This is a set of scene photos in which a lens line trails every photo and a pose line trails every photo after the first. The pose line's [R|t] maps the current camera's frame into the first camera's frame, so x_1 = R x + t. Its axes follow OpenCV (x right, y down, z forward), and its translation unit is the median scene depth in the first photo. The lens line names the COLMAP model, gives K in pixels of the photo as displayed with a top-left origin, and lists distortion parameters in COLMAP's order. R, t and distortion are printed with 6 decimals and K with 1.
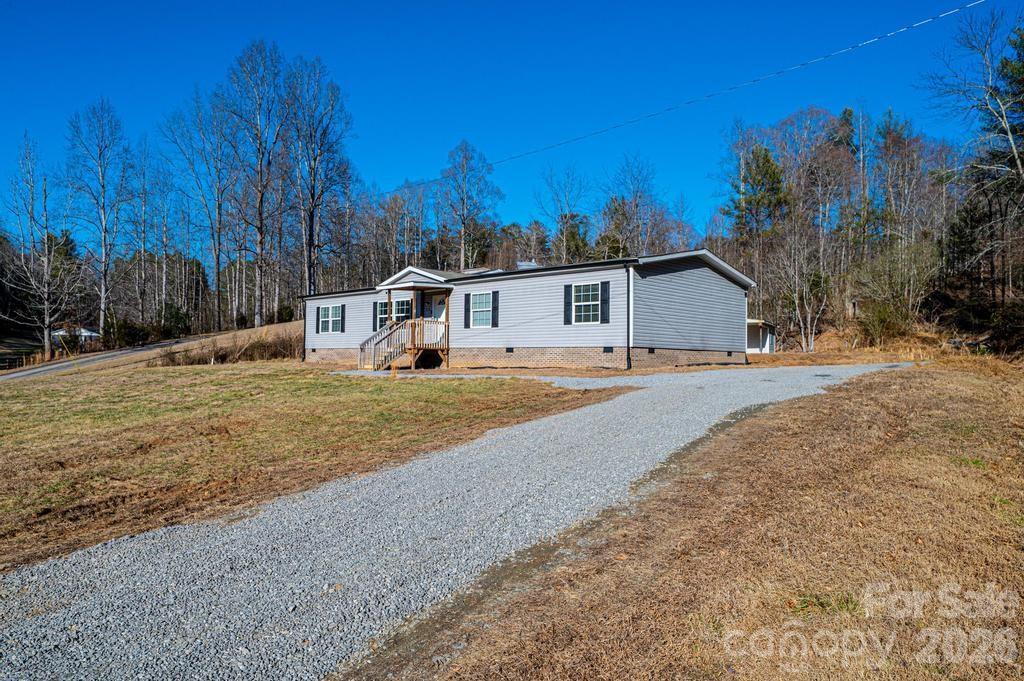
lens RADIAL K [[674.8, 0, 532.3], [0, 674.8, 340.7], [0, 0, 1]] dist [0.008609, 0.002230]
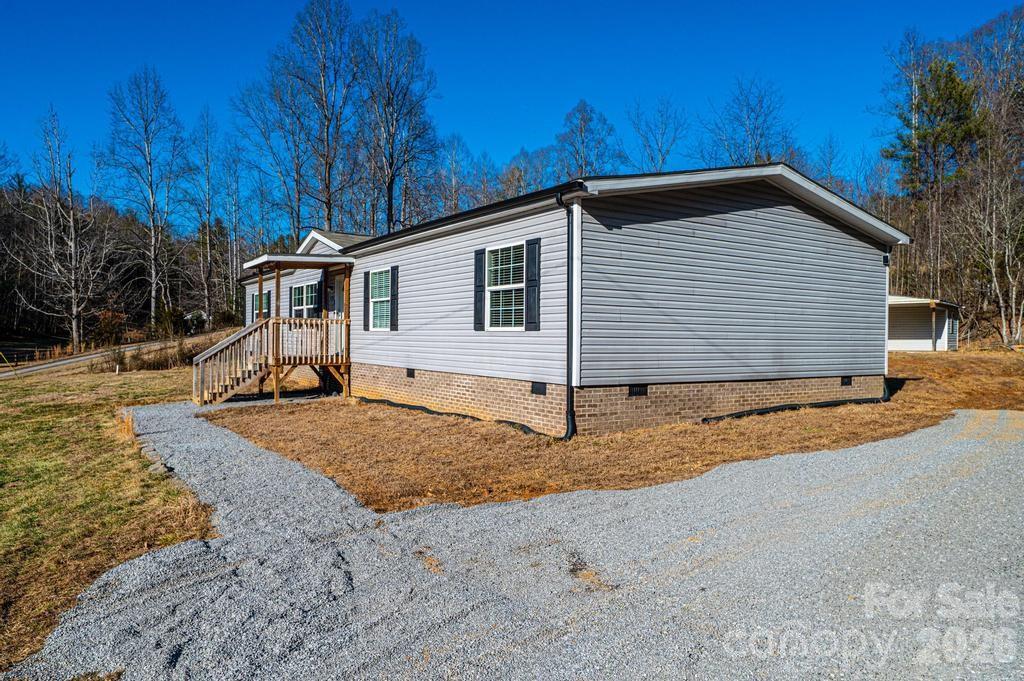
lens RADIAL K [[674.8, 0, 532.3], [0, 674.8, 340.7], [0, 0, 1]] dist [0.008609, 0.002230]
pose [[0.975635, -0.000961, -0.219397, 0.157929], [0.008770, 0.999362, 0.034624, -0.026335], [0.219223, -0.035704, 0.975021, 0.417689]]
